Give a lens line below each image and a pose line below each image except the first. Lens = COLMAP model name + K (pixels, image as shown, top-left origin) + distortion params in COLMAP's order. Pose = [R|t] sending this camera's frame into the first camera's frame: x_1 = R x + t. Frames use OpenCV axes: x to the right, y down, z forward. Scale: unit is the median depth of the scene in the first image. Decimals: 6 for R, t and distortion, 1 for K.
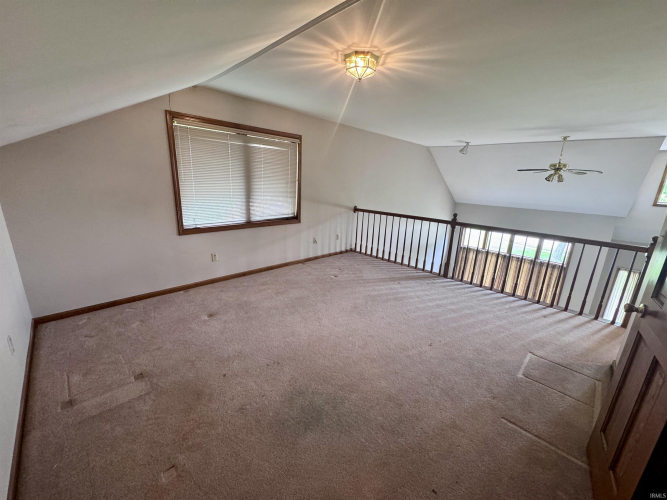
lens RADIAL K [[270.2, 0, 331.0], [0, 270.2, 248.6], [0, 0, 1]] dist [-0.002314, -0.000935]
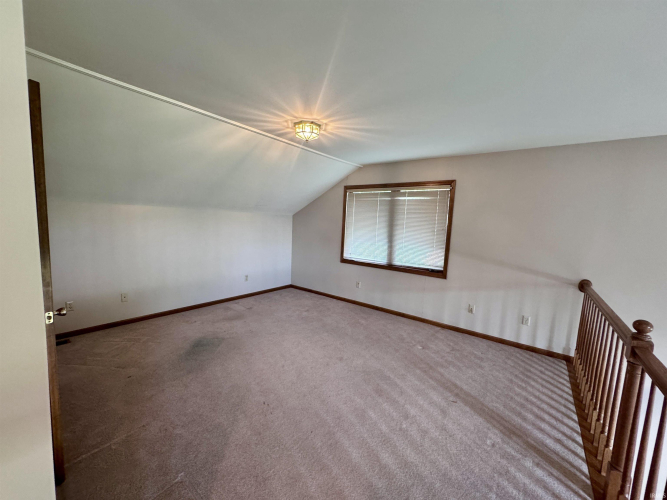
lens RADIAL K [[270.2, 0, 336.7], [0, 270.2, 254.0], [0, 0, 1]] dist [-0.002314, -0.000935]
pose [[0.119711, 0.082444, -0.989380, 0.717565], [-0.278836, 0.959227, 0.046194, -0.121417], [0.952848, 0.270345, 0.137818, 0.573821]]
